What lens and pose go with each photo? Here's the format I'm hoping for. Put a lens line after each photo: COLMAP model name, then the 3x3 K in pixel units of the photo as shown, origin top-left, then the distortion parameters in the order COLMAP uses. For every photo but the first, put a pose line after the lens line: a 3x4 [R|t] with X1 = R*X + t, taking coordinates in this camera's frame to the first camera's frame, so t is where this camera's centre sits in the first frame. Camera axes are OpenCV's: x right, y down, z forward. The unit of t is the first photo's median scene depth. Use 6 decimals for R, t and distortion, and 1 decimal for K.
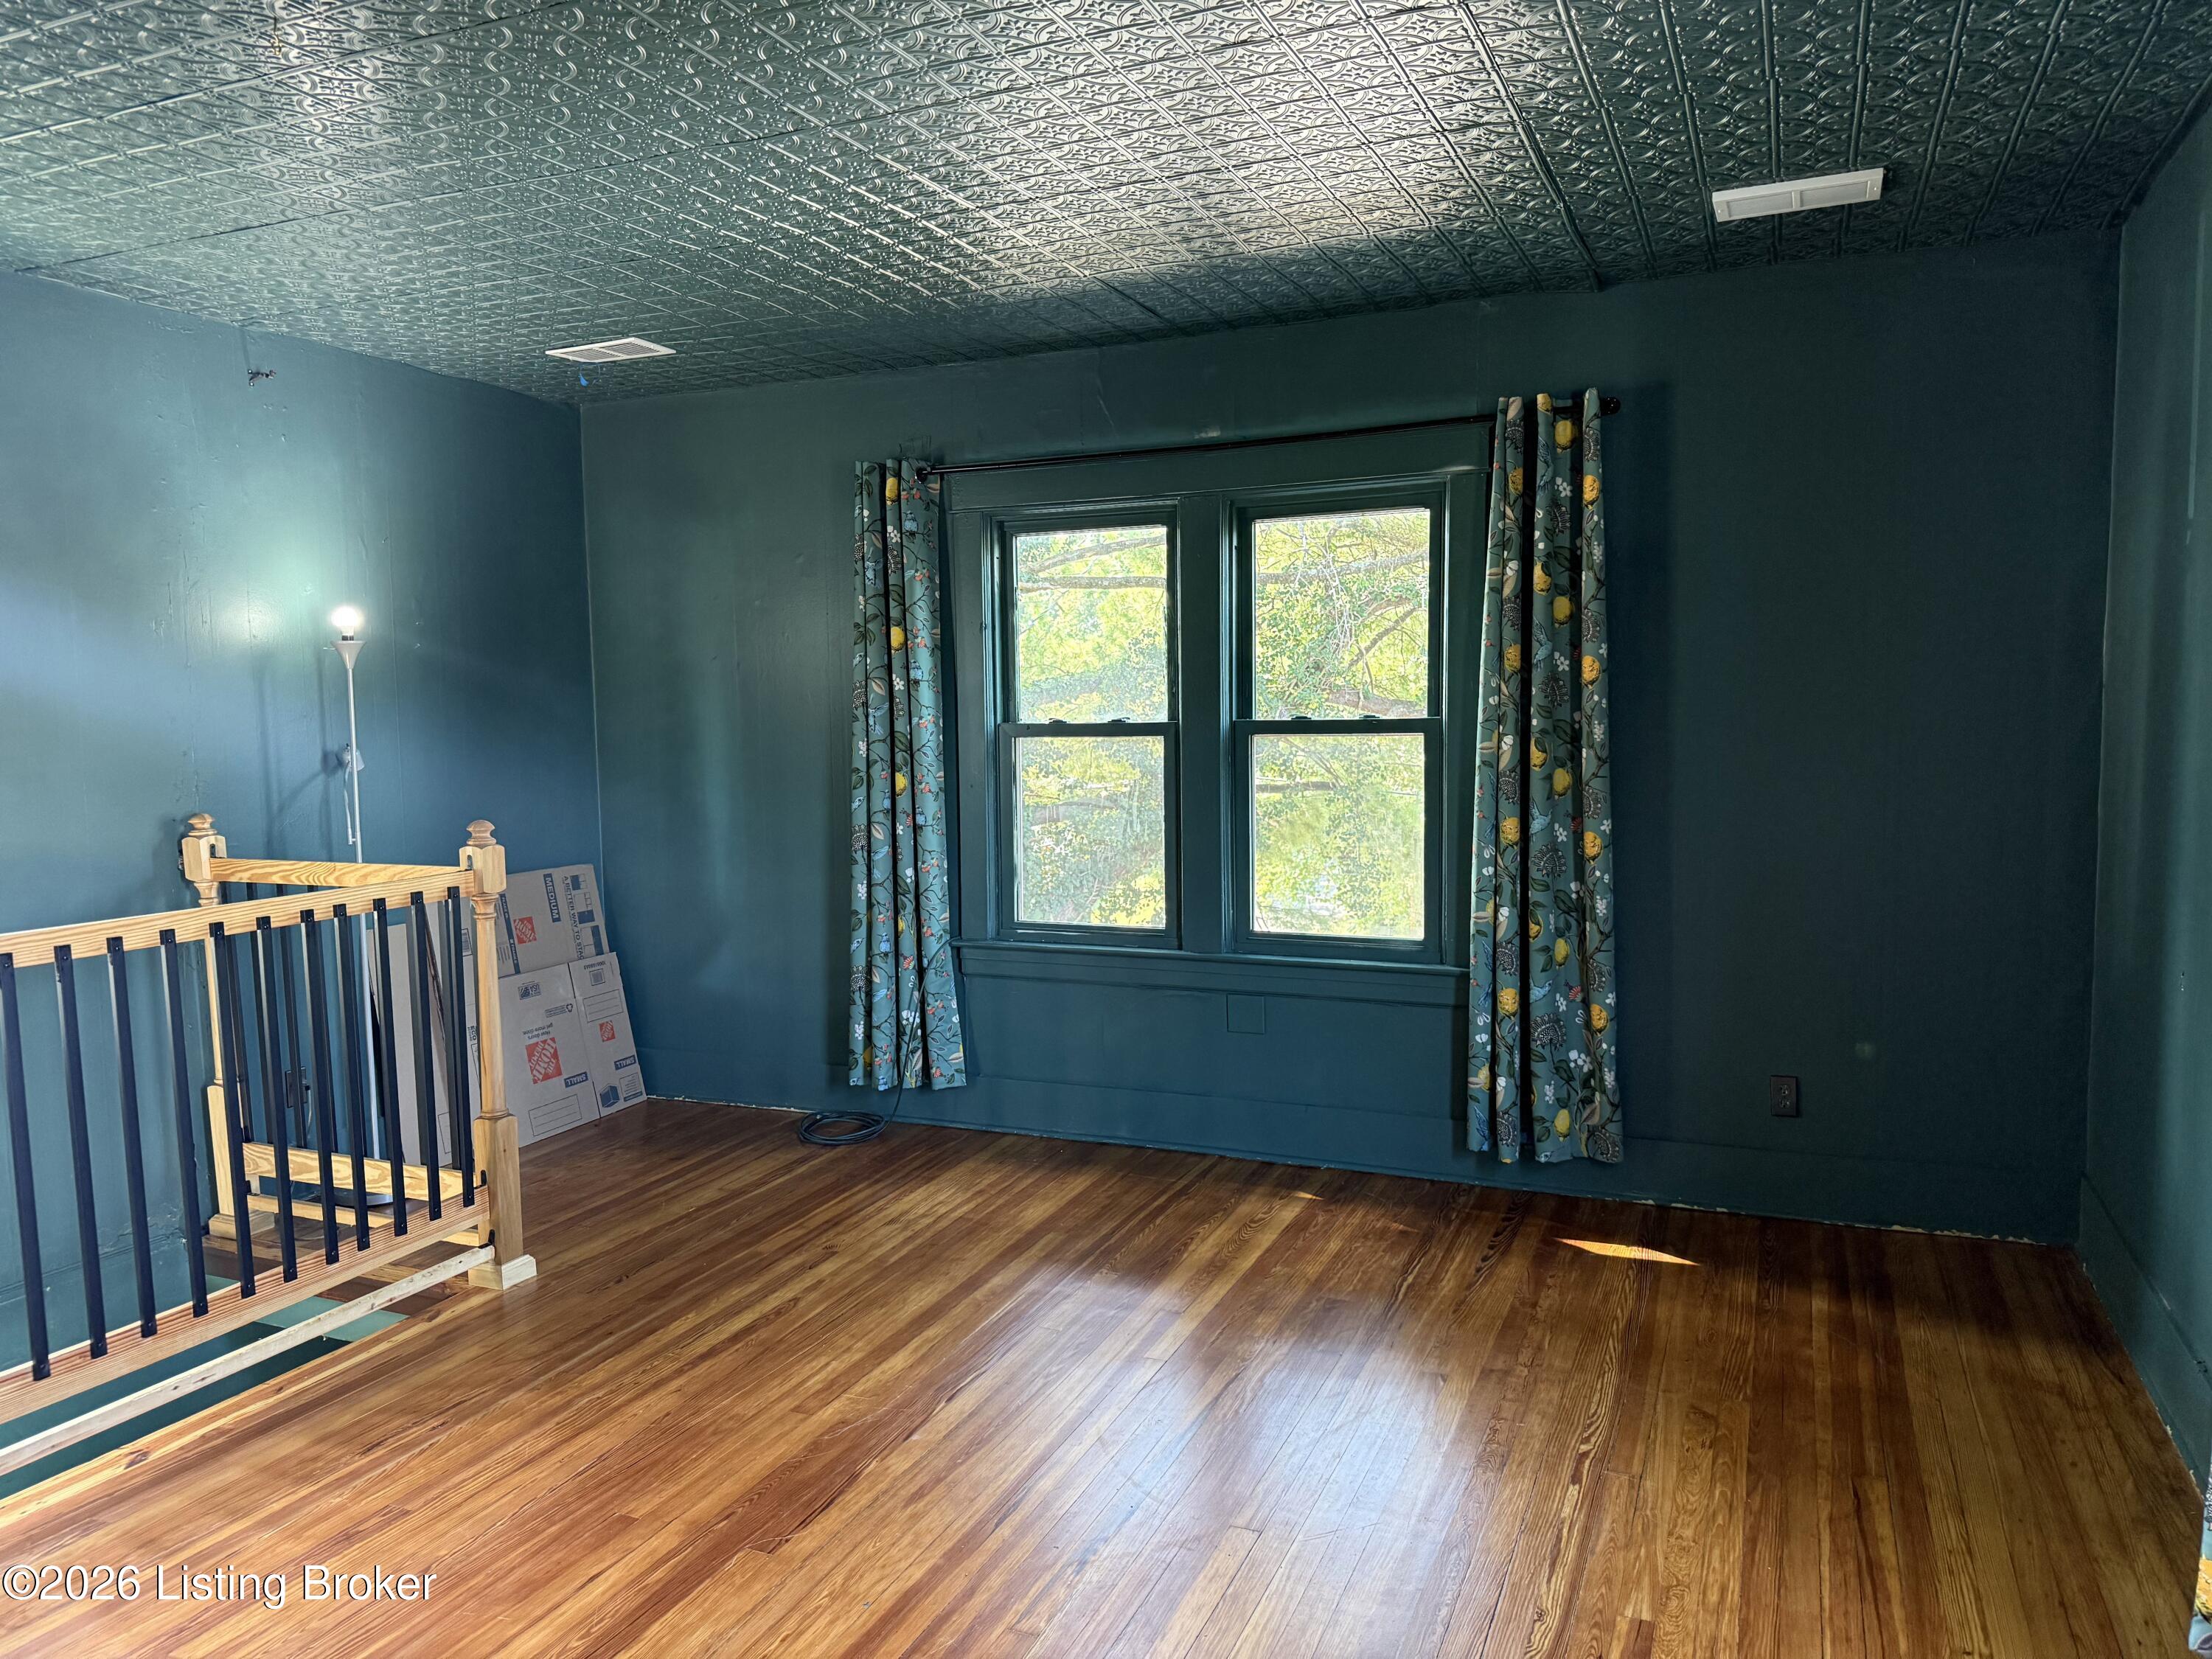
lens RADIAL K [[1558.7, 0, 1102.1], [0, 1558.7, 837.0], [0, 0, 1]] dist [0.121255, -0.196580]
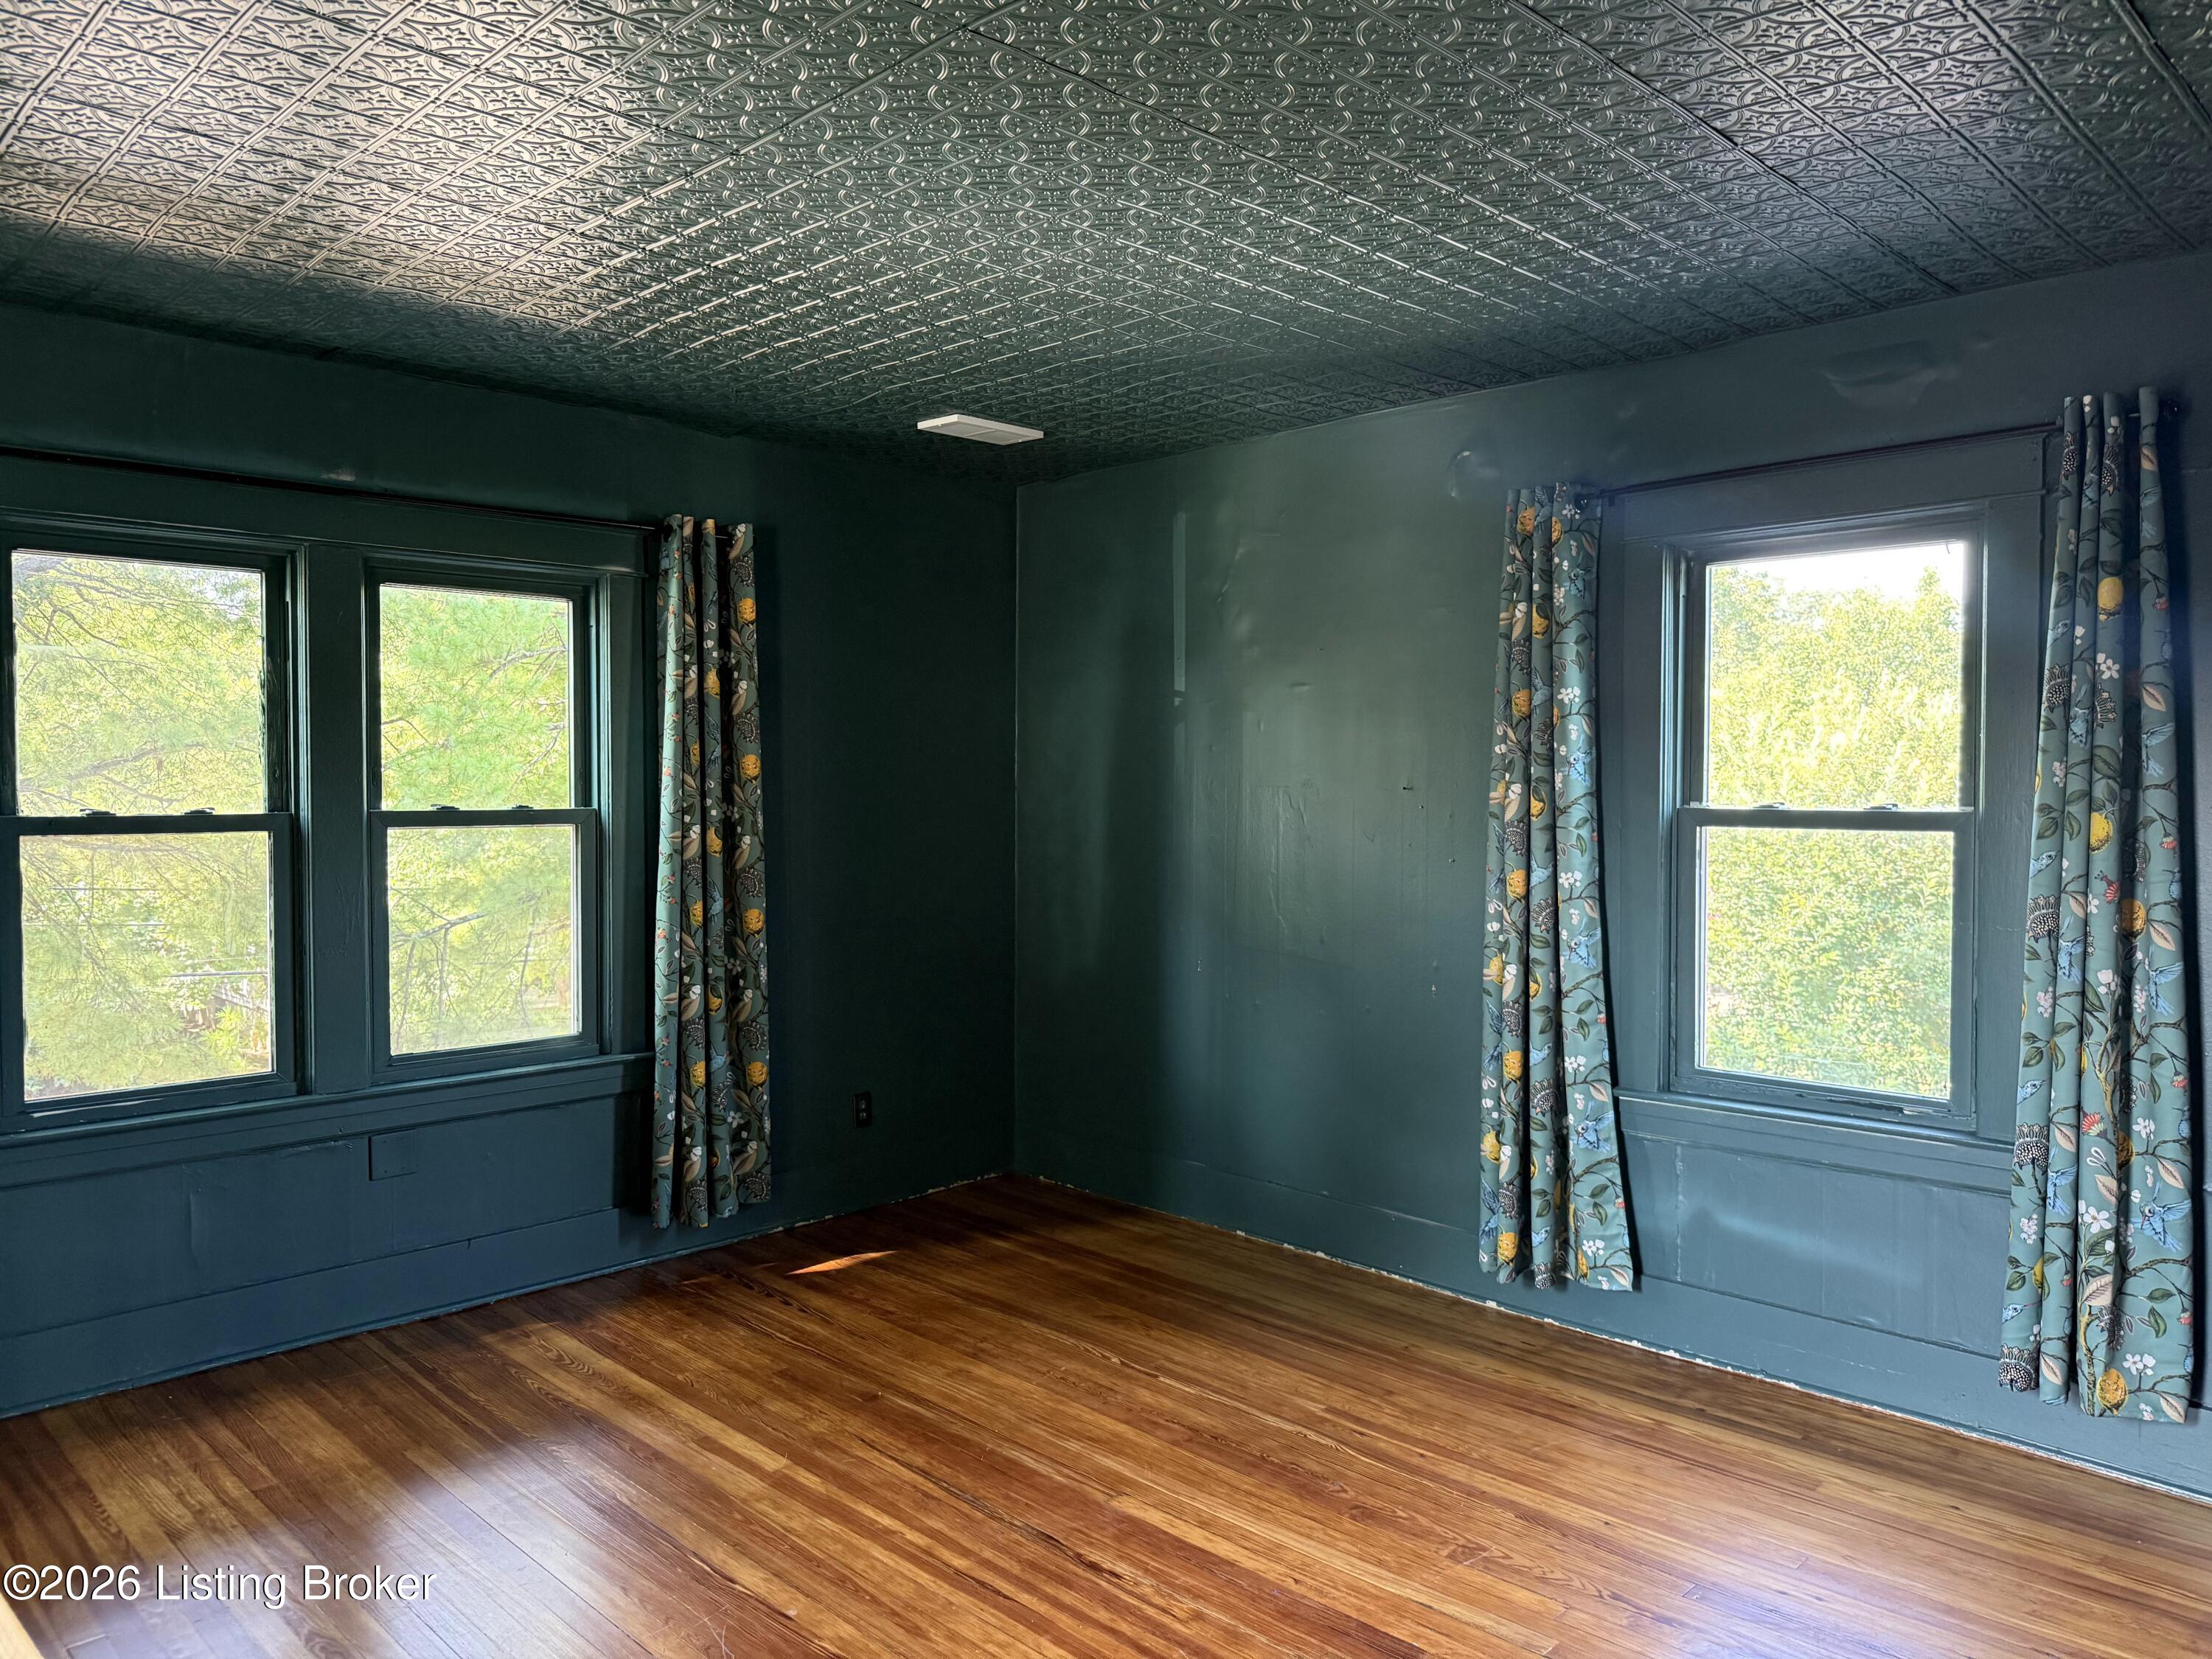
lens RADIAL K [[1532.7, 0, 1106.0], [0, 1532.7, 829.5], [0, 0, 1]] dist [0.068176, -0.091679]
pose [[0.364294, -0.009645, 0.931234, -0.574998], [0.074318, 0.997058, -0.018746, -0.019540], [-0.928314, 0.076037, 0.363939, 0.329871]]
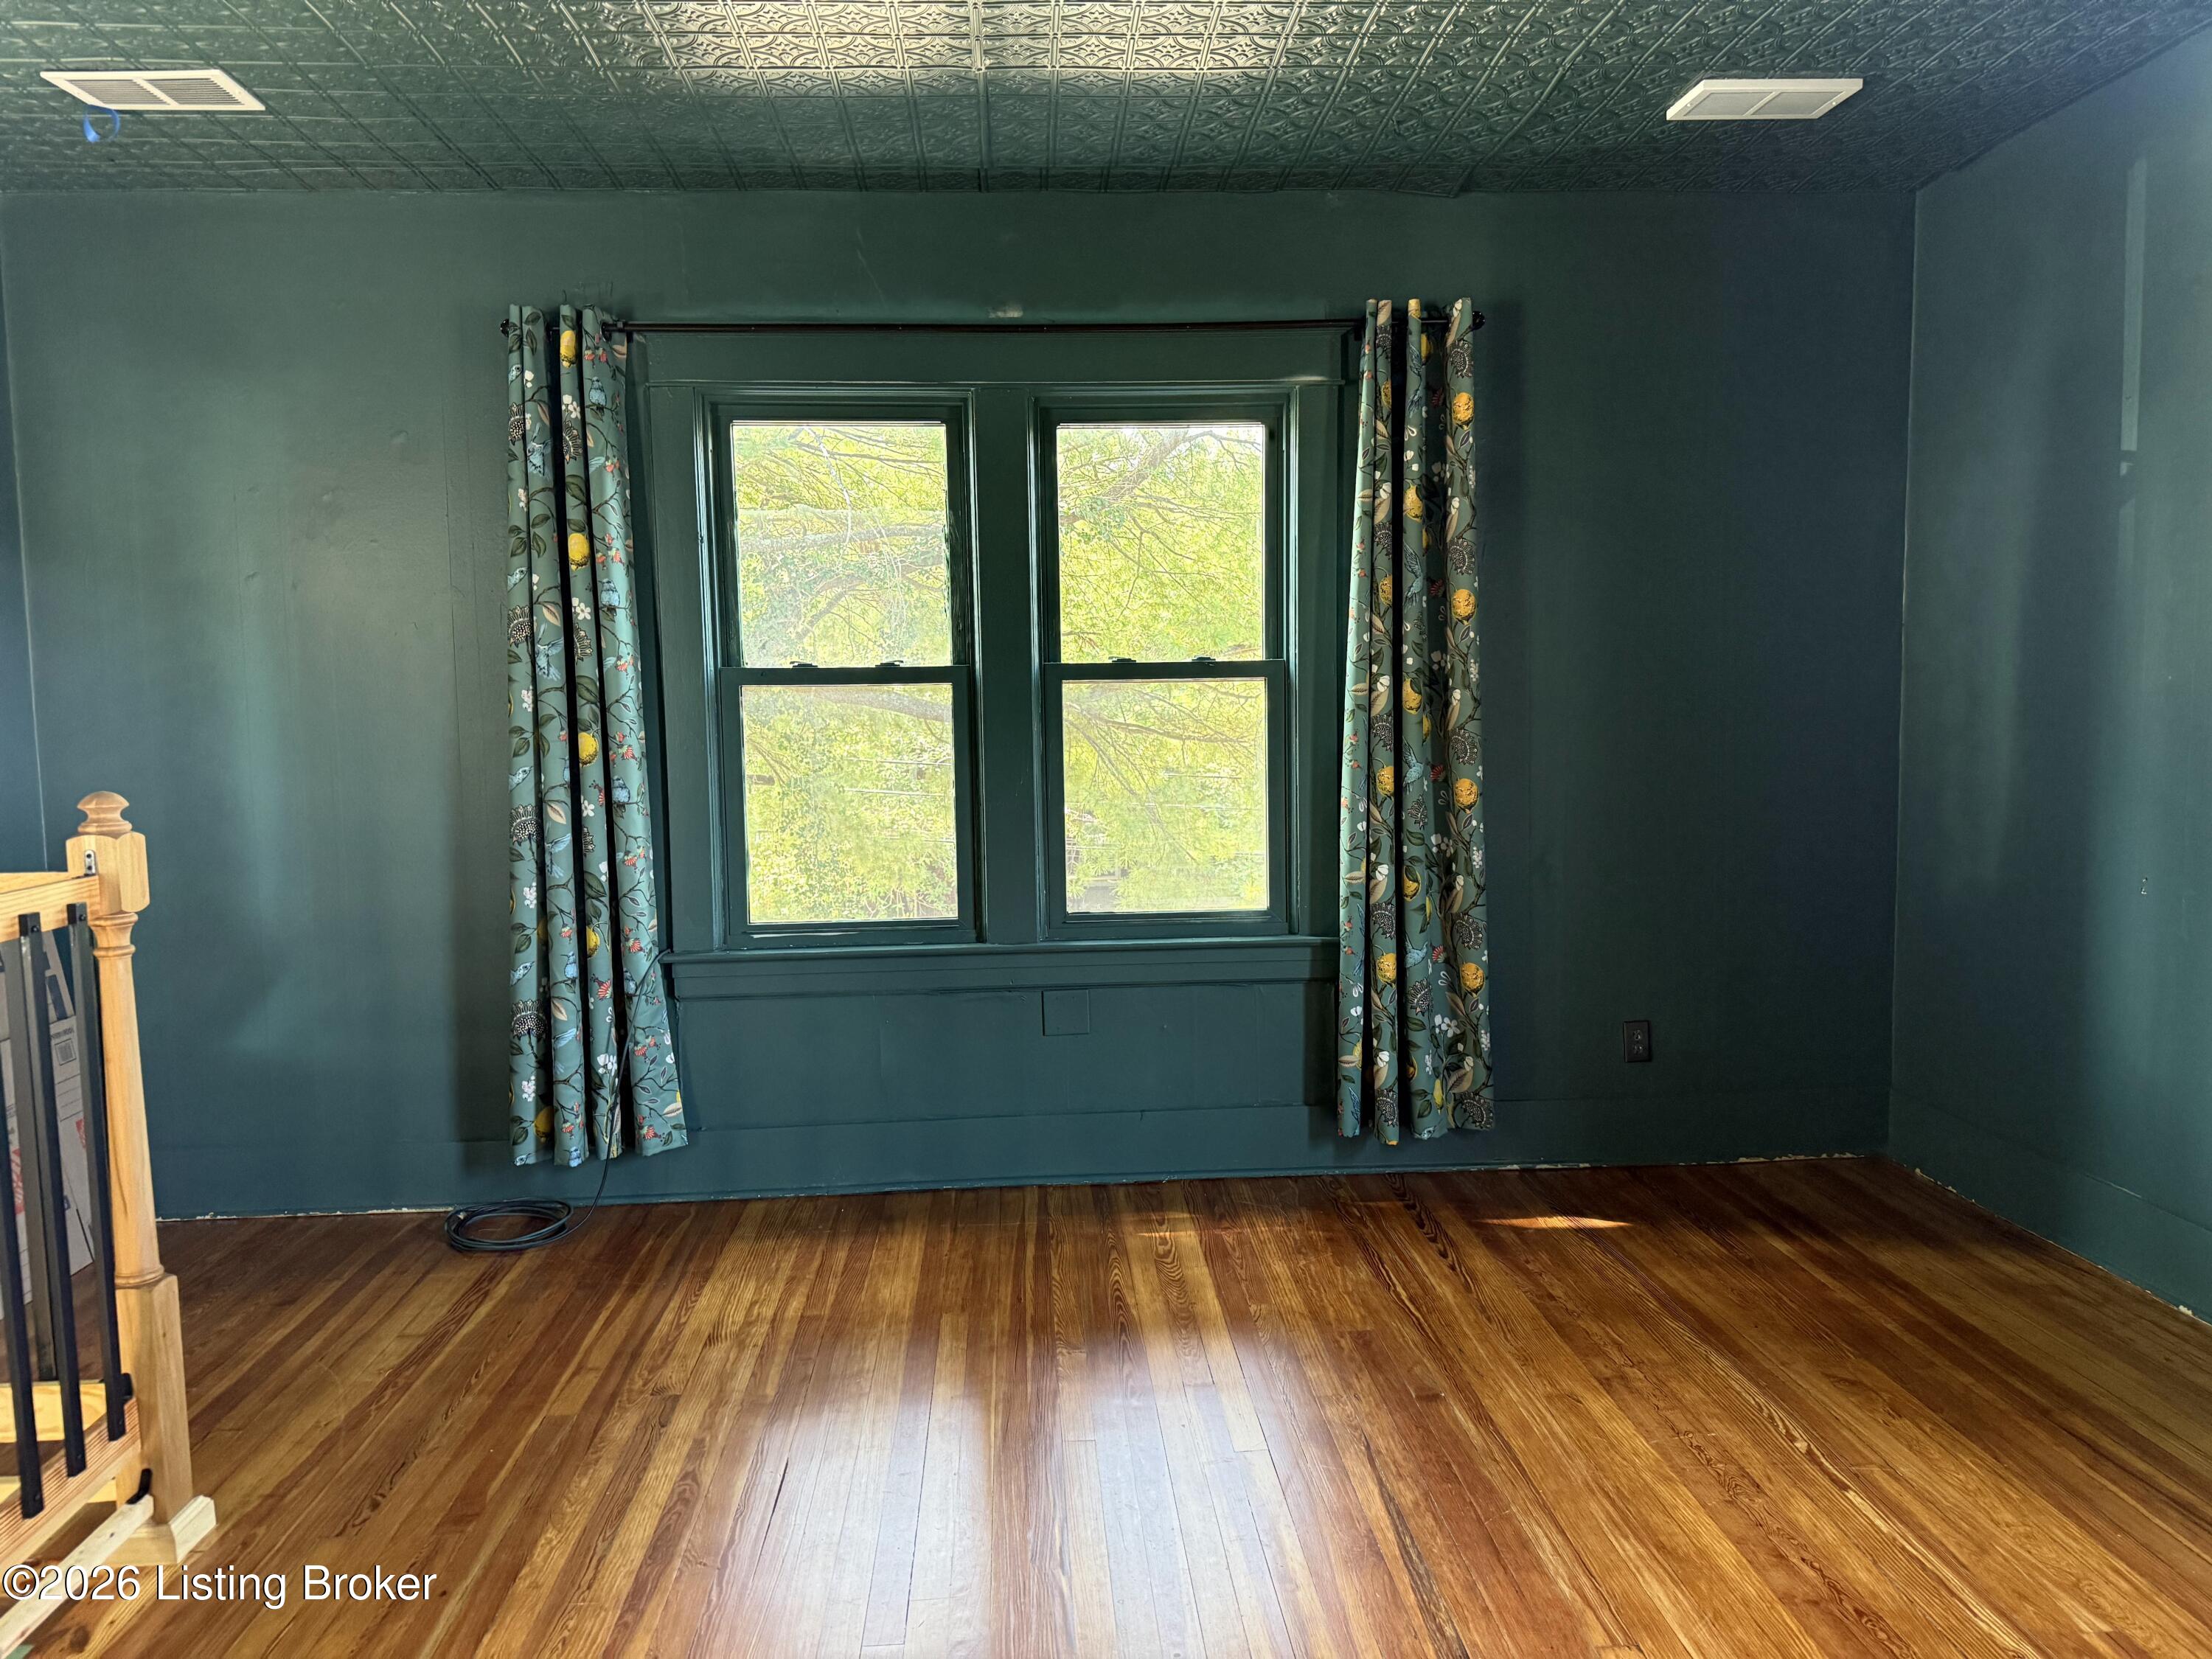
lens RADIAL K [[1558.7, 0, 1102.1], [0, 1558.7, 837.0], [0, 0, 1]] dist [0.121255, -0.196580]
pose [[0.887546, -0.038963, 0.459069, -0.283506], [0.041941, 0.999113, 0.003712, 0.017055], [-0.458806, 0.015959, 0.888393, 0.251665]]
